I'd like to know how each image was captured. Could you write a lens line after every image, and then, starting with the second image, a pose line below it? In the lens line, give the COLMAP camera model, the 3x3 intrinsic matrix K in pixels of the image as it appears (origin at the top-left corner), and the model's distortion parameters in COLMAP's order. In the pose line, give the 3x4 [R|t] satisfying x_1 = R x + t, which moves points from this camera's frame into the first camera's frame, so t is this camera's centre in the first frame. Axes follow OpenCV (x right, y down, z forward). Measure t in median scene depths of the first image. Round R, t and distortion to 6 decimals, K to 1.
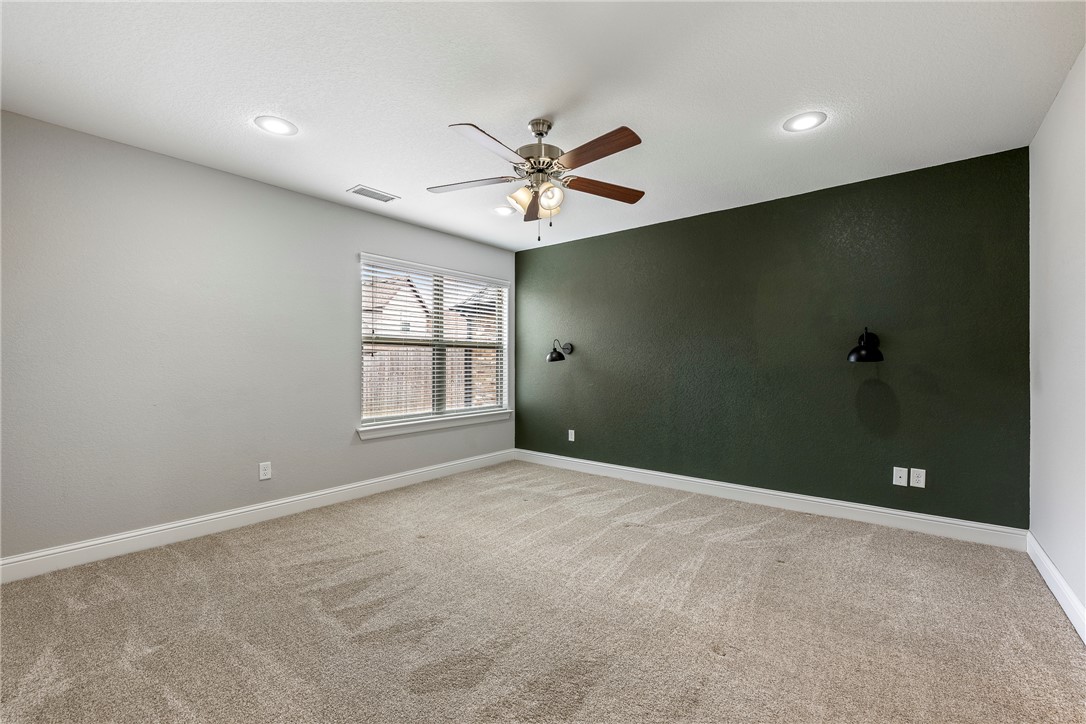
lens RADIAL K [[458.4, 0, 543.0], [0, 458.4, 362.0], [0, 0, 1]] dist [0.000921, 0.000119]
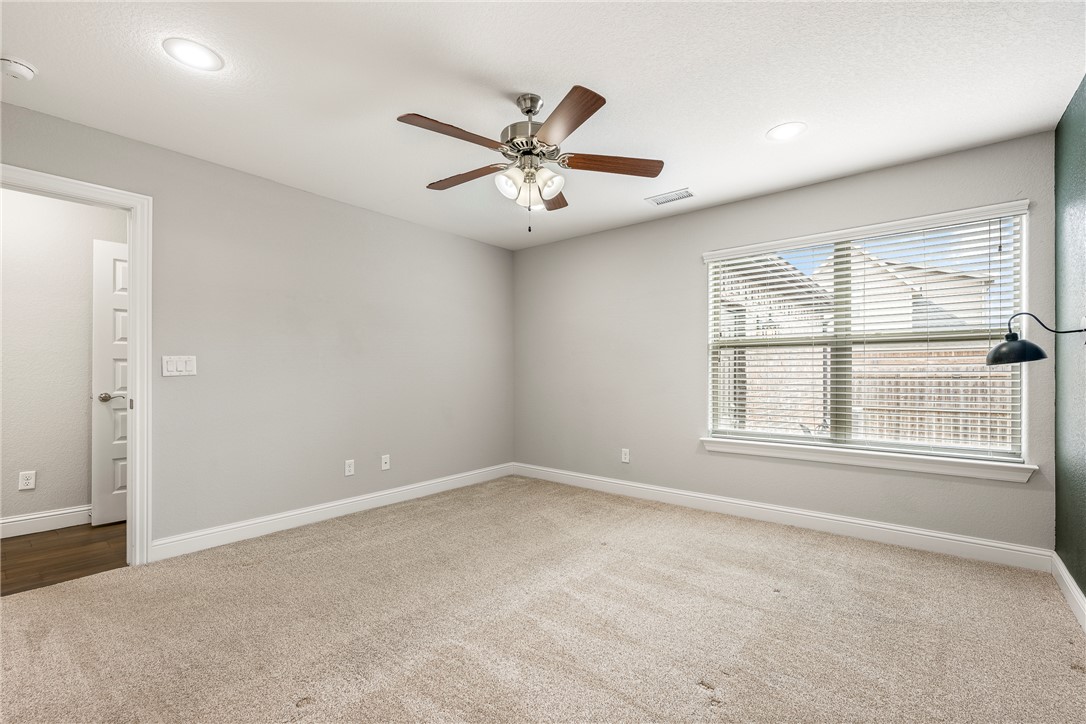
lens RADIAL K [[464.7, 0, 543.0], [0, 464.7, 362.0], [0, 0, 1]] dist [-0.001499, -0.000290]
pose [[-0.006313, -0.019549, -0.999789, 0.633865], [0.007224, 0.999782, -0.019594, 0.003824], [0.999954, -0.007346, -0.006171, 0.737685]]
